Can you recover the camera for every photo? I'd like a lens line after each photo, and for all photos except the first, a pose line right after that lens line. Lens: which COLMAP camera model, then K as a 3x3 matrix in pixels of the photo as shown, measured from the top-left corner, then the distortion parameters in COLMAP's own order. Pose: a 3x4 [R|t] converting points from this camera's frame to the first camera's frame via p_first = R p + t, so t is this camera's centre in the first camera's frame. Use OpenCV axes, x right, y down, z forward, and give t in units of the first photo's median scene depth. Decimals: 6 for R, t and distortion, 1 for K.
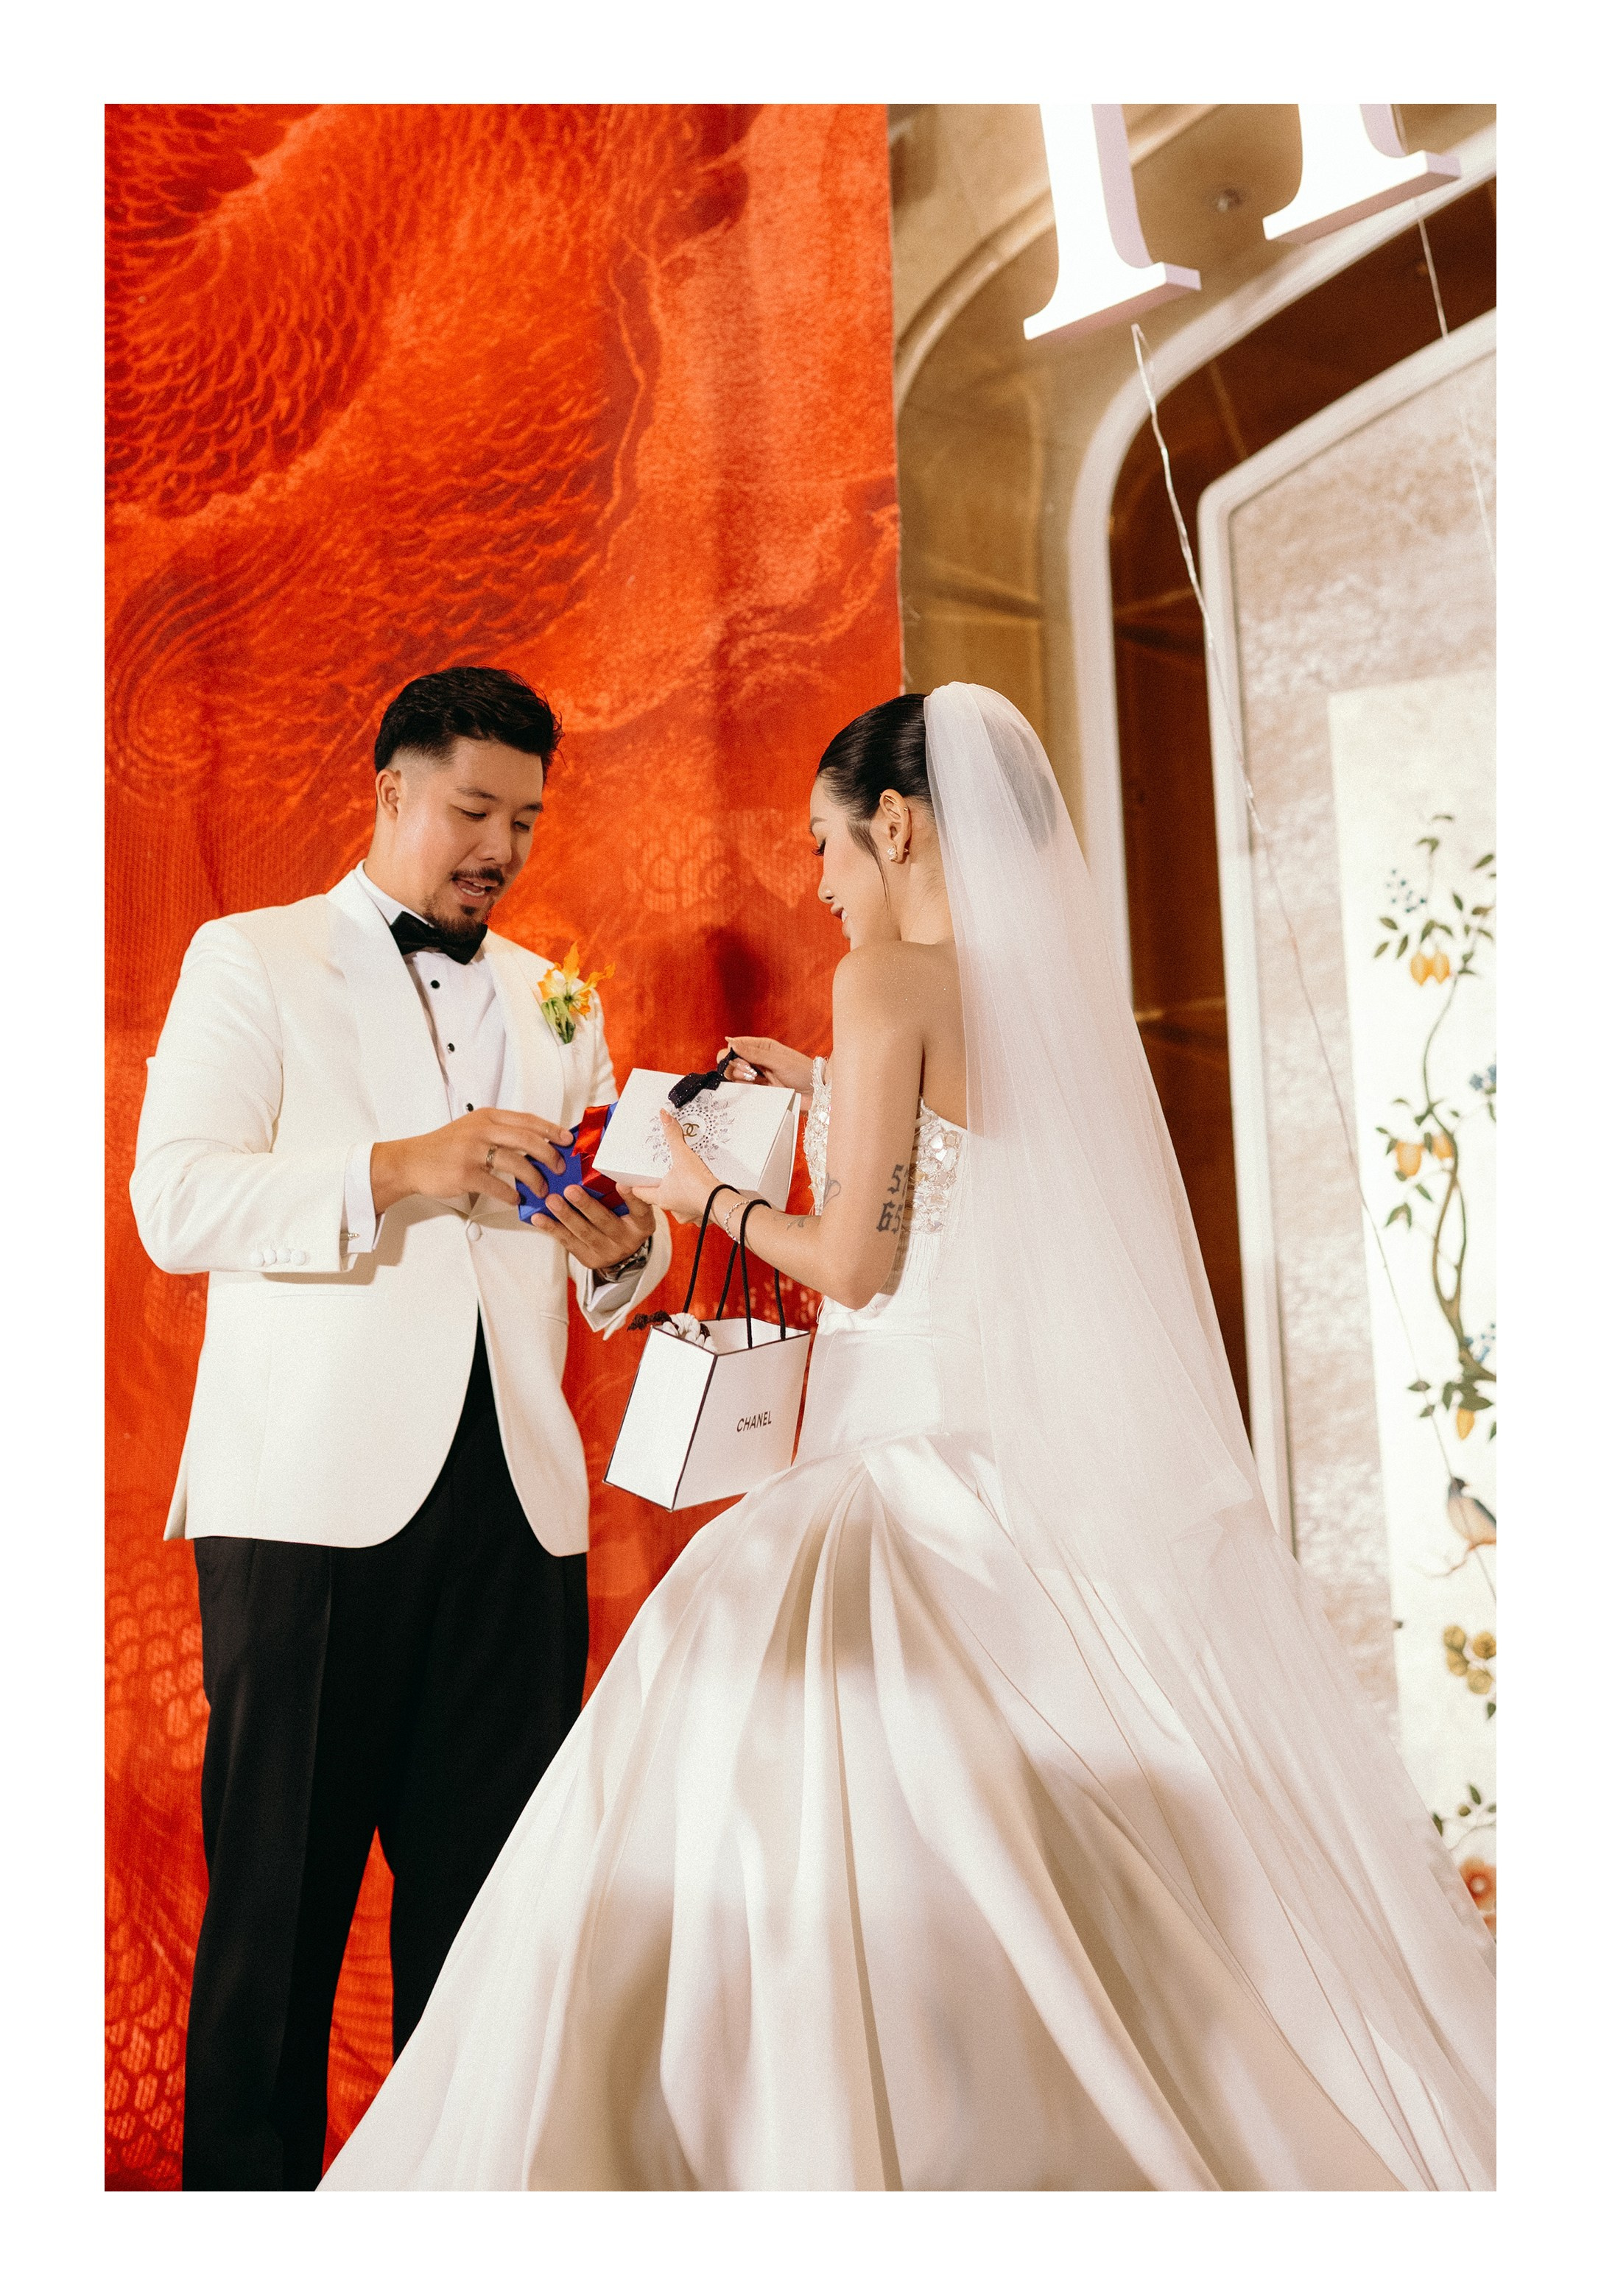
lens RADIAL K [[3129.4, 0, 792.1], [0, 3129.4, 742.7], [0, 0, 1]] dist [-0.002096, 0.000000]
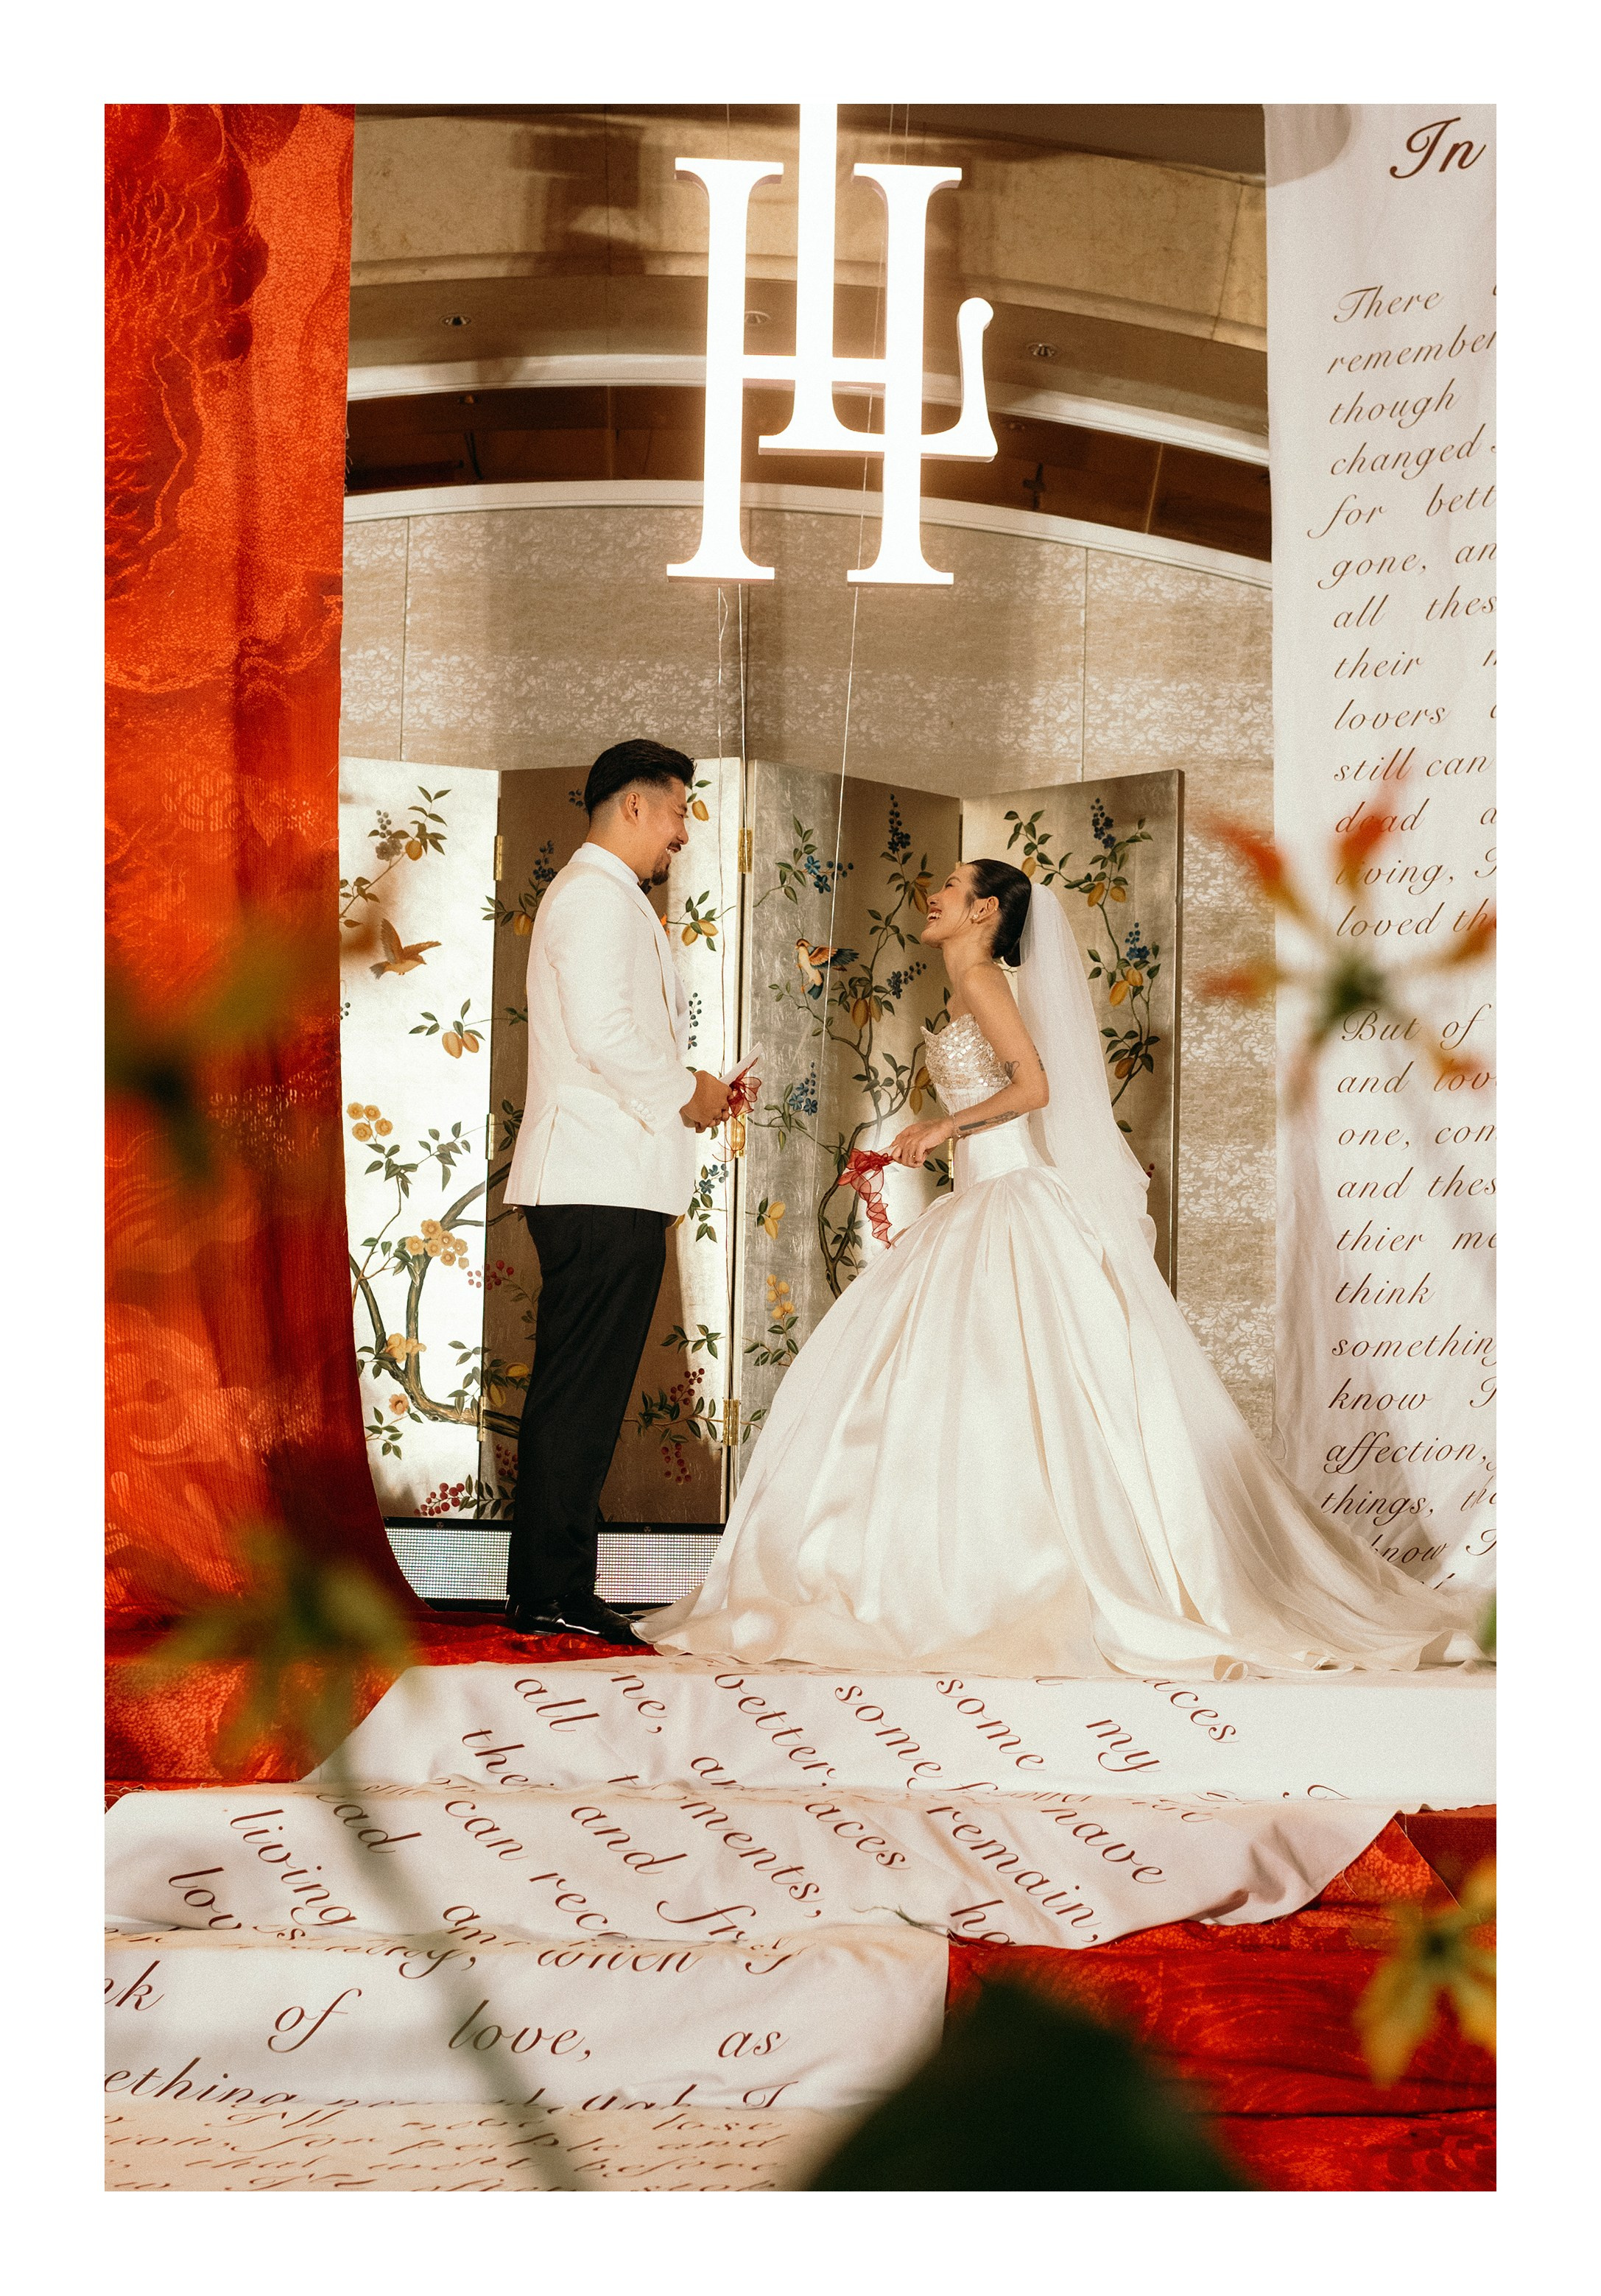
lens RADIAL K [[2997.7, 0, 893.6], [0, 2997.7, 1278.6], [0, 0, 1]] dist [0.002902, 0.000000]
pose [[0.596546, 0.095044, 0.796932, -0.891773], [-0.220292, 0.974217, 0.048713, 0.110964], [-0.771754, -0.204617, 0.602102, -0.137536]]
